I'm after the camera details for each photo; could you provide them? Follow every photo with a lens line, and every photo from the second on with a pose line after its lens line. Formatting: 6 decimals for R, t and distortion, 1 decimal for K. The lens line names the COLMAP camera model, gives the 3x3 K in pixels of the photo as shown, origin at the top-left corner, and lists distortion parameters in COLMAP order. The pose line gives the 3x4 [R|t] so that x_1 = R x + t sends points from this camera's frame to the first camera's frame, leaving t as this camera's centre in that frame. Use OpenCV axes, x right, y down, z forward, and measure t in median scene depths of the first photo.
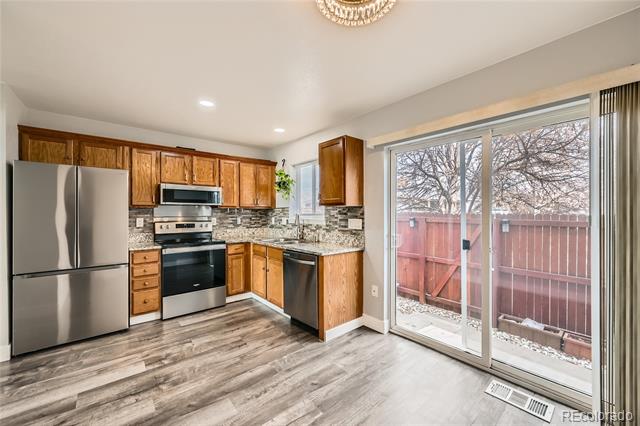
lens RADIAL K [[253.4, 0, 320.5], [0, 253.4, 214.4], [0, 0, 1]] dist [-0.002585, 0.000035]
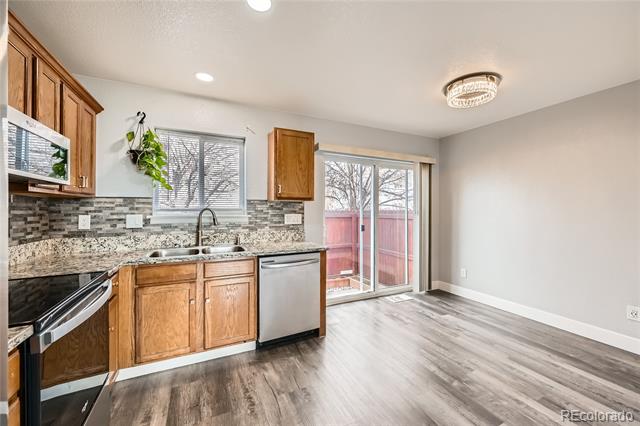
lens RADIAL K [[253.4, 0, 319.8], [0, 253.4, 210.6], [0, 0, 1]] dist [-0.002585, 0.000035]
pose [[0.251812, 0.000489, 0.967776, -0.785932], [0.001895, 0.999998, -0.000999, 0.005635], [-0.967774, 0.002086, 0.251811, 0.622555]]
